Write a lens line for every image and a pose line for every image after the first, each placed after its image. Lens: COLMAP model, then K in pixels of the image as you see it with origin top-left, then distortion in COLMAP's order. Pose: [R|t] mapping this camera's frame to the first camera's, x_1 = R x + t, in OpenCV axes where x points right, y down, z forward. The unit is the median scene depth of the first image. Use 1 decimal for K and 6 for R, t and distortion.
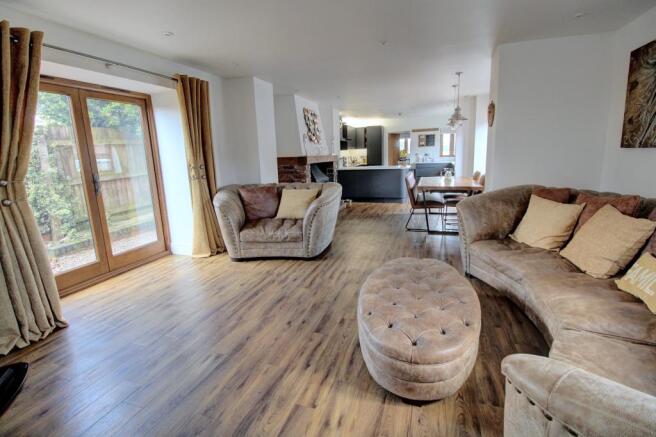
lens RADIAL K [[316.4, 0, 325.1], [0, 316.4, 217.8], [0, 0, 1]] dist [-0.026838, -0.000125]
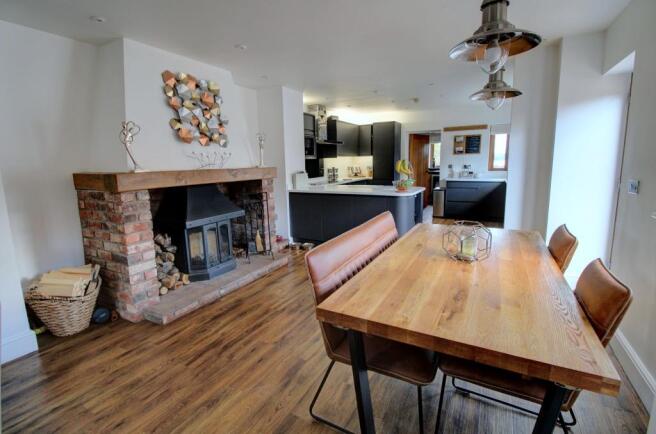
lens RADIAL K [[316.4, 0, 330.5], [0, 316.4, 213.9], [0, 0, 1]] dist [-0.026838, -0.000125]
pose [[0.987315, 0.043779, -0.152616, 0.153585], [-0.048330, 0.998487, -0.026241, -0.076483], [0.151236, 0.033284, 0.987937, 0.338307]]
